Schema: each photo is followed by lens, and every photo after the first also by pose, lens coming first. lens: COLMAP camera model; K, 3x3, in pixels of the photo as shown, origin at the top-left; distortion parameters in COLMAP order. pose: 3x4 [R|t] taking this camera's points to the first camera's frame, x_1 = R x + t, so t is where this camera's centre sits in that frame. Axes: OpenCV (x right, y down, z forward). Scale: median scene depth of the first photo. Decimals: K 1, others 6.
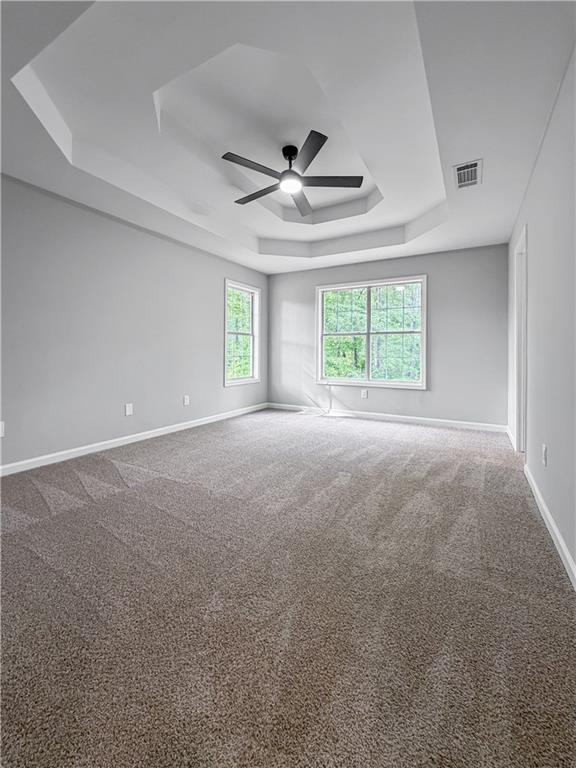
lens RADIAL K [[314.8, 0, 262.3], [0, 314.8, 386.7], [0, 0, 1]] dist [-0.001591, 0.000221]
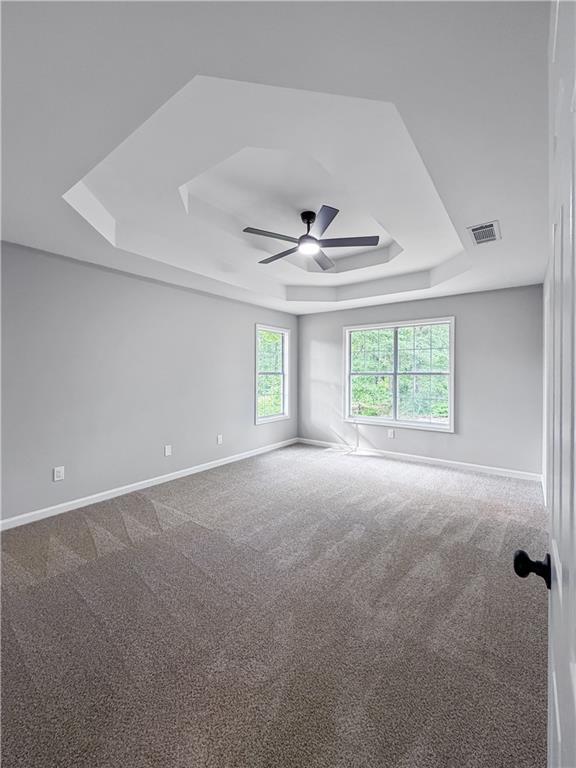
lens RADIAL K [[314.8, 0, 283.0], [0, 314.8, 372.7], [0, 0, 1]] dist [-0.001591, 0.000221]
pose [[0.991754, -0.003963, -0.128098, 0.152785], [0.004255, 0.999989, 0.002006, -0.246795], [0.128089, -0.002534, 0.991759, -0.069201]]
